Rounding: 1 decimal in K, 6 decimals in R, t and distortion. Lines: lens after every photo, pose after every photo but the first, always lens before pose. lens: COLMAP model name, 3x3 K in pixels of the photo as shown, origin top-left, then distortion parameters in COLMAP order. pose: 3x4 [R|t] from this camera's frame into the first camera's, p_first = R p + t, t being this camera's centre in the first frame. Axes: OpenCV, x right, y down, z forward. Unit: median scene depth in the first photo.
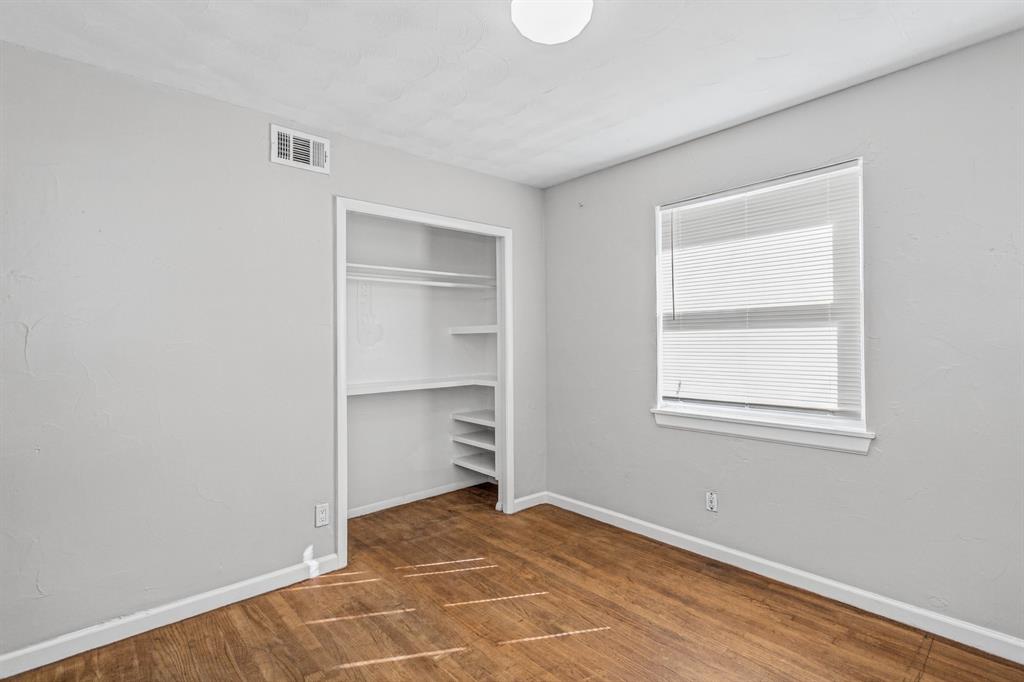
lens RADIAL K [[486.4, 0, 517.4], [0, 486.4, 340.7], [0, 0, 1]] dist [0.000538, 0.000466]
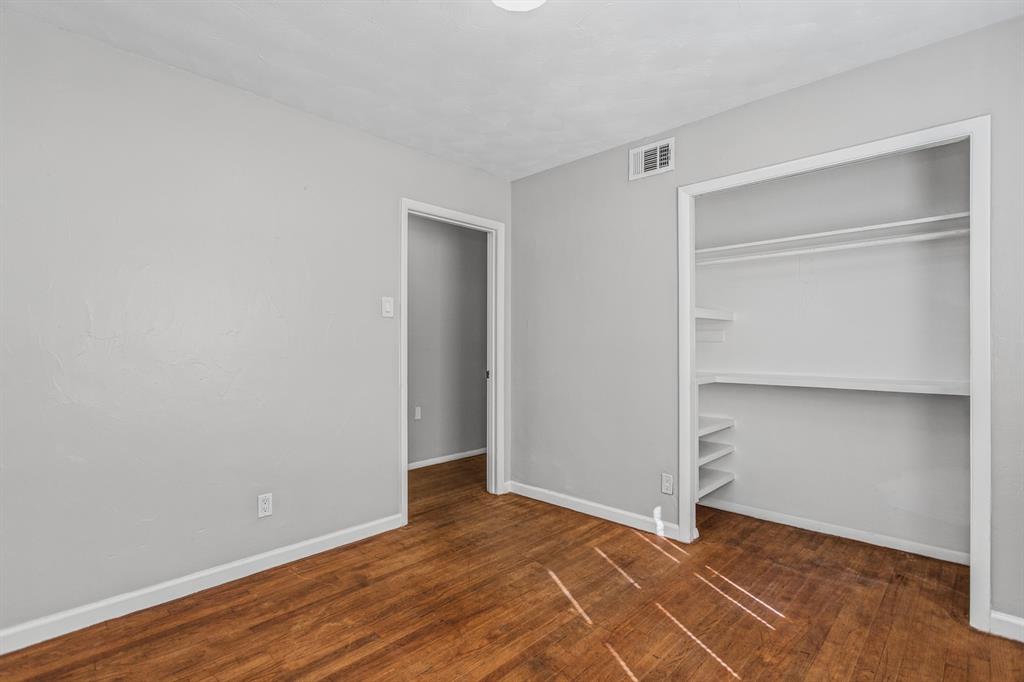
lens RADIAL K [[486.4, 0, 517.4], [0, 486.4, 340.7], [0, 0, 1]] dist [0.000538, 0.000466]
pose [[0.080494, 0.006698, -0.996733, 0.667852], [0.001512, 0.999975, 0.006842, 0.028370], [0.996754, -0.002058, 0.080482, 0.579680]]
